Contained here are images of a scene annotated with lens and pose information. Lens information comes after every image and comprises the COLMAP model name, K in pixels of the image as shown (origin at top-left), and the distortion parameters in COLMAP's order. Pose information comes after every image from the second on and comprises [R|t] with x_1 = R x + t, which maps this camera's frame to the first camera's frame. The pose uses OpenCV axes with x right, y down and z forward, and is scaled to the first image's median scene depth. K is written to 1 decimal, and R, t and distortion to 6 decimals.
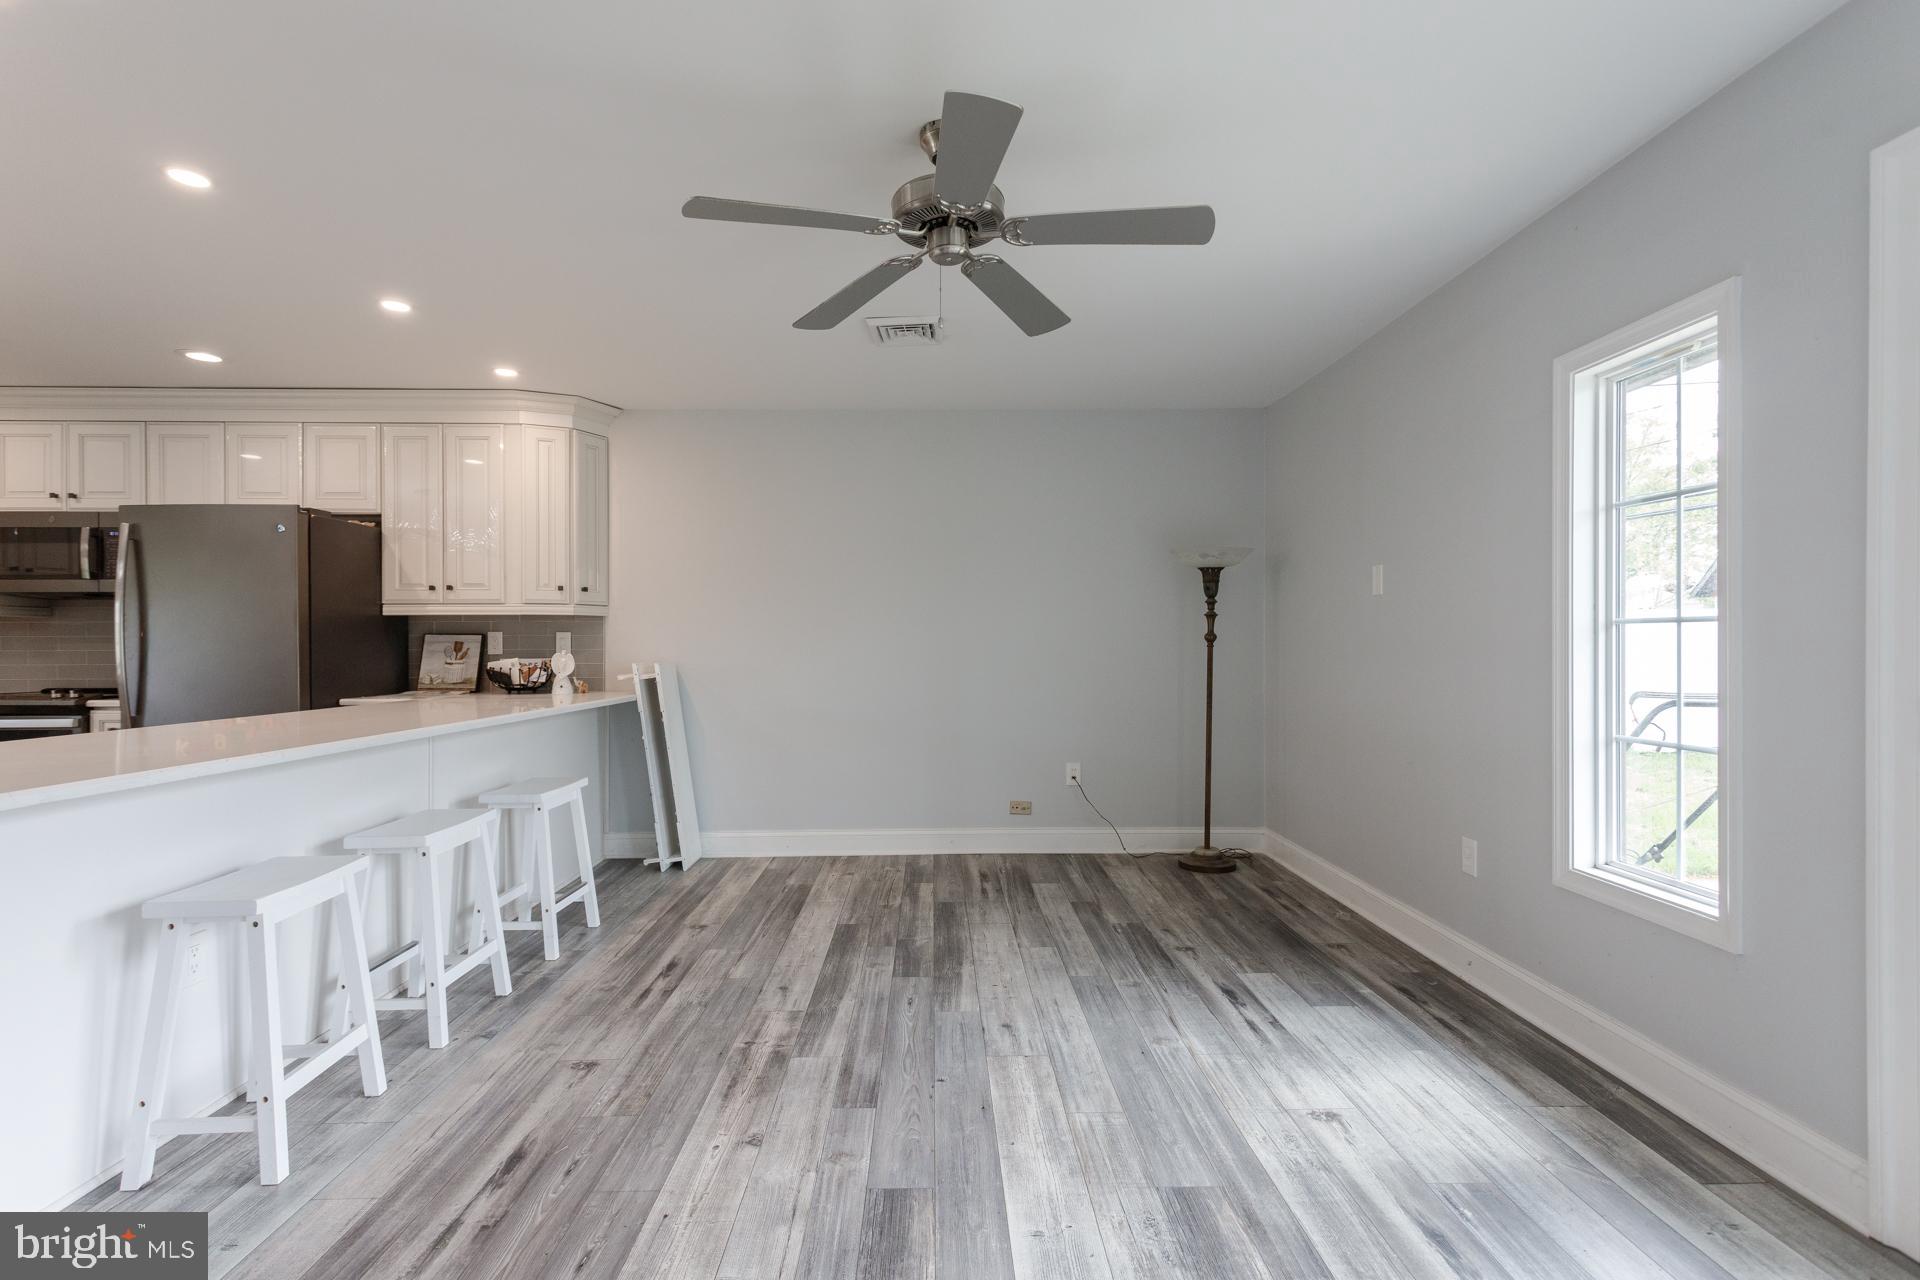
lens RADIAL K [[908.4, 0, 942.7], [0, 908.4, 636.5], [0, 0, 1]] dist [0.020498, -0.002466]
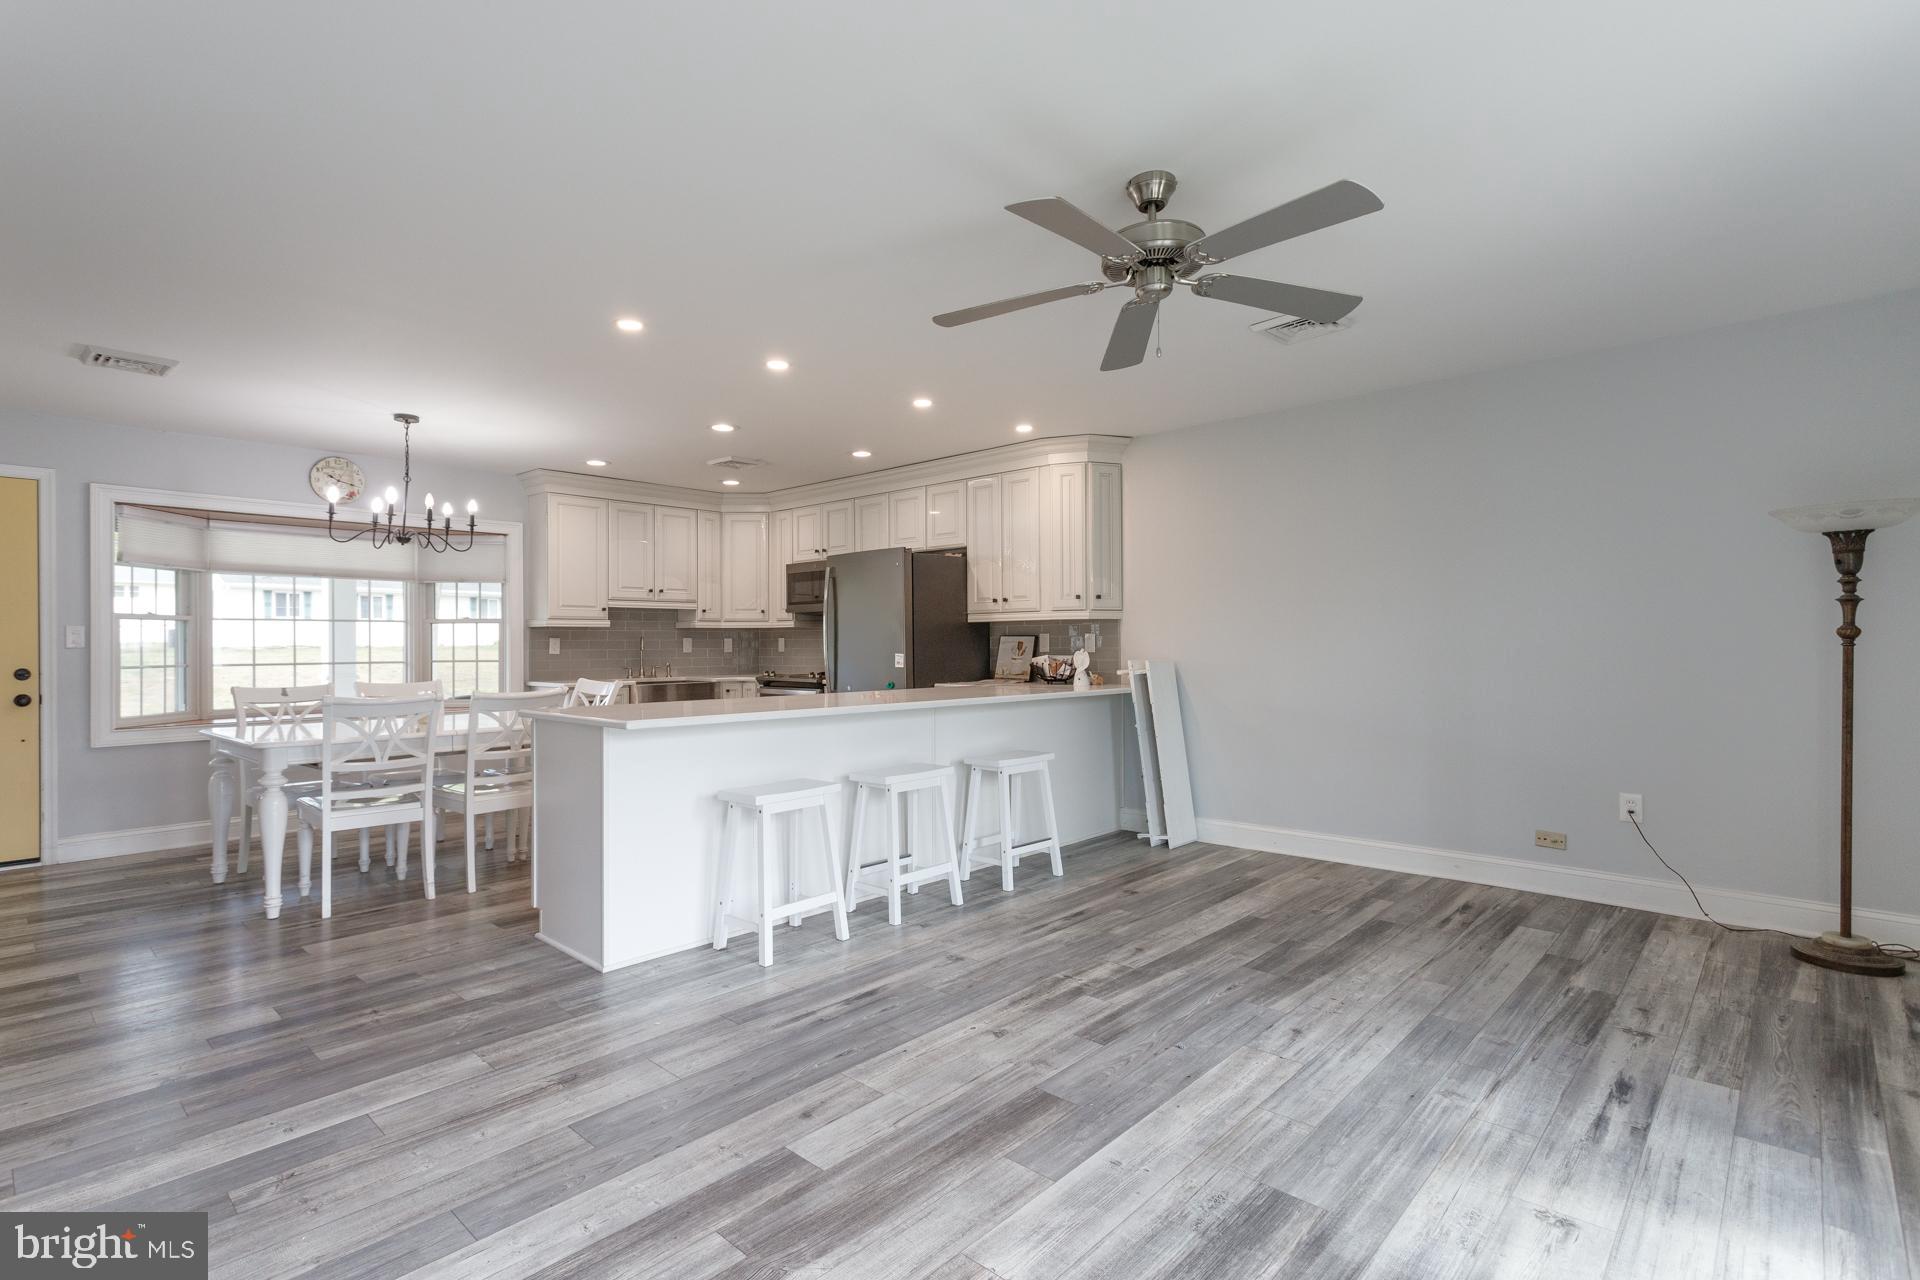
lens RADIAL K [[908.4, 0, 943.4], [0, 908.4, 643.7], [0, 0, 1]] dist [0.020498, -0.002466]
pose [[0.721125, -0.000969, -0.692804, 0.329320], [0.009432, 0.999920, 0.008418, -0.003976], [0.692741, -0.012605, 0.721077, 0.015290]]
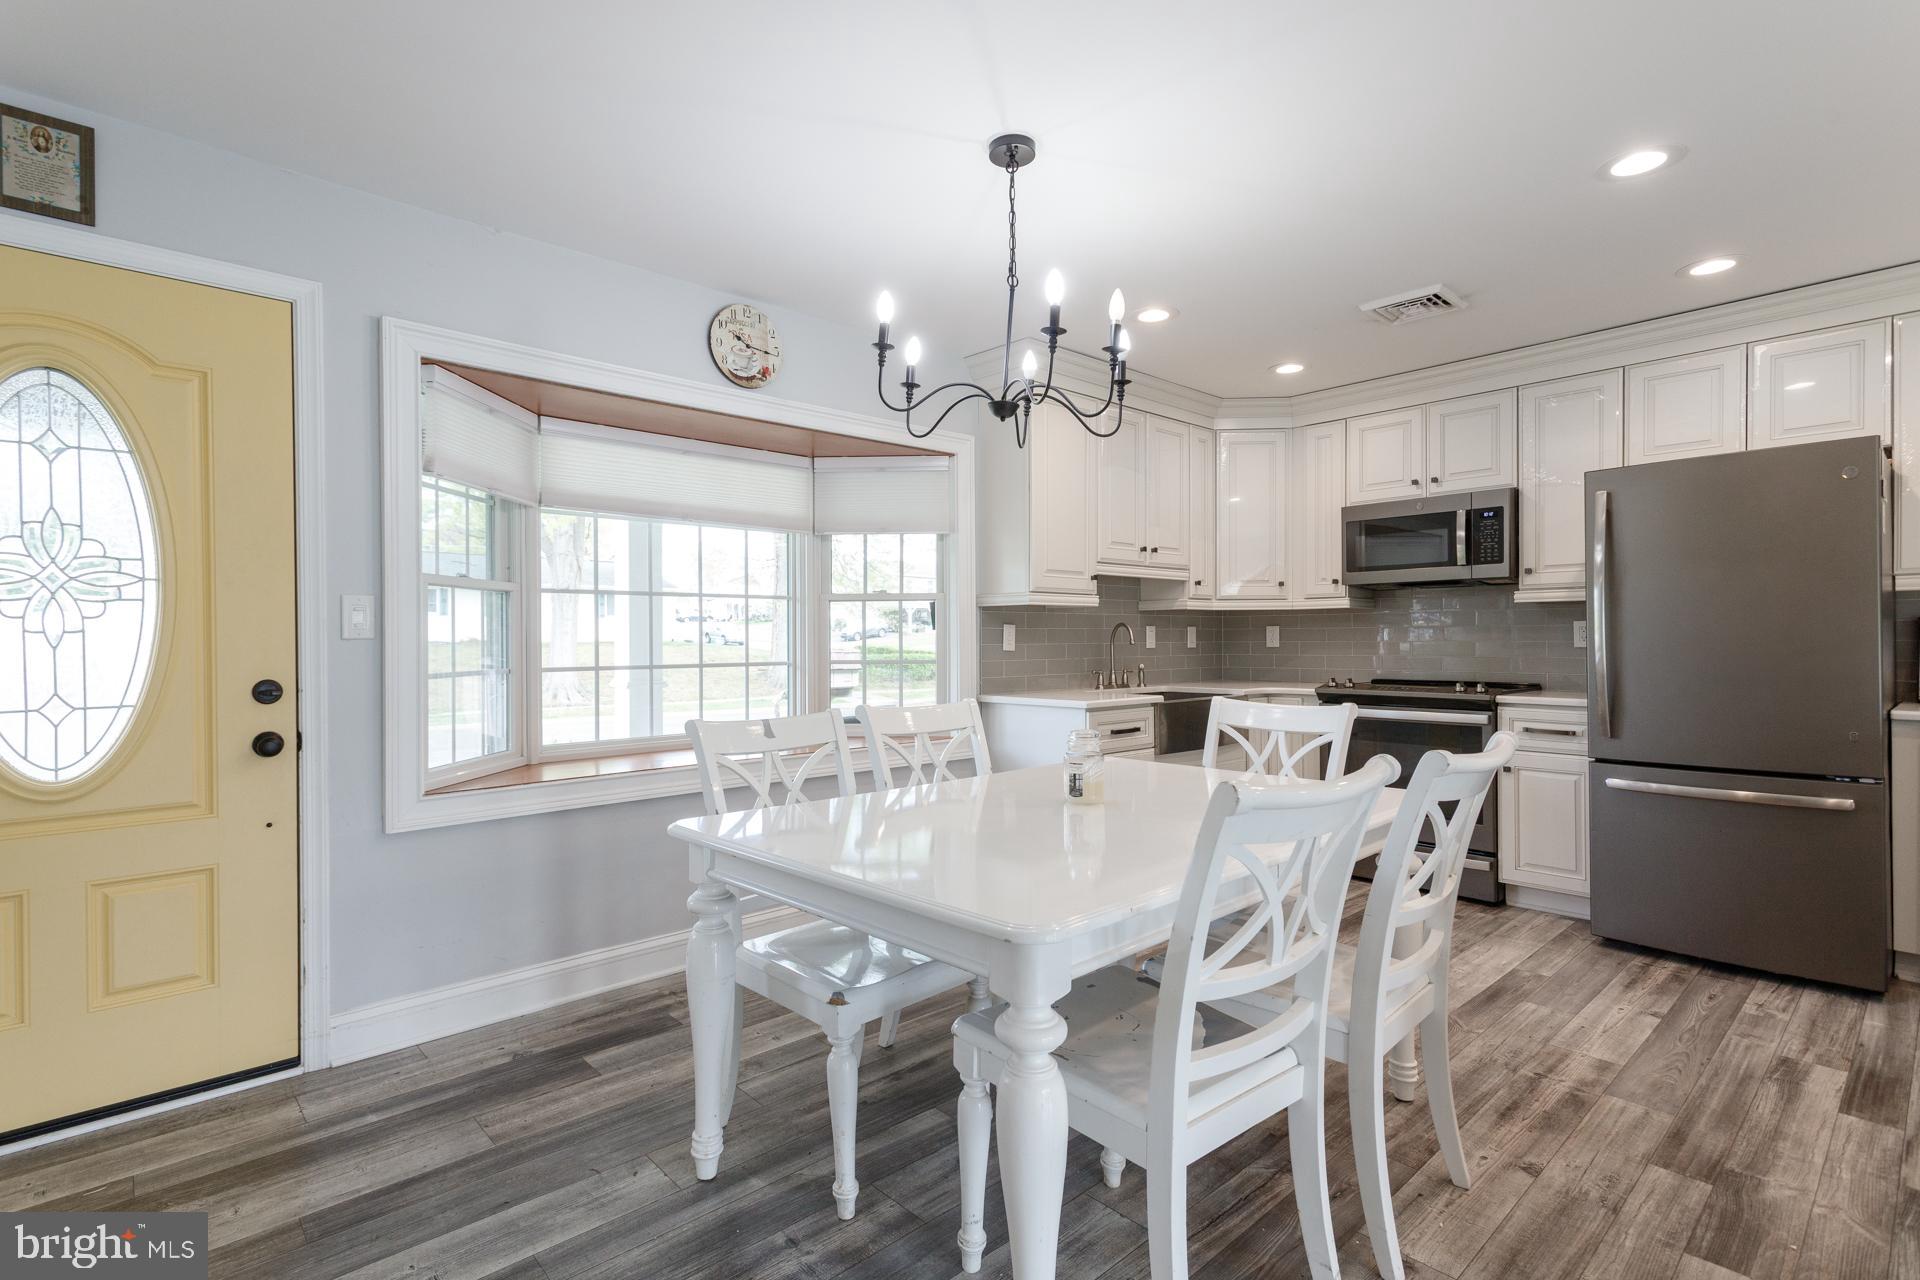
lens RADIAL K [[908.4, 0, 949.0], [0, 908.4, 640.8], [0, 0, 1]] dist [0.020498, -0.002466]
pose [[0.665167, 0.001262, -0.746693, -0.649041], [0.009790, 0.999898, 0.010411, -0.000045], [0.746630, -0.014236, 0.665087, -0.014246]]
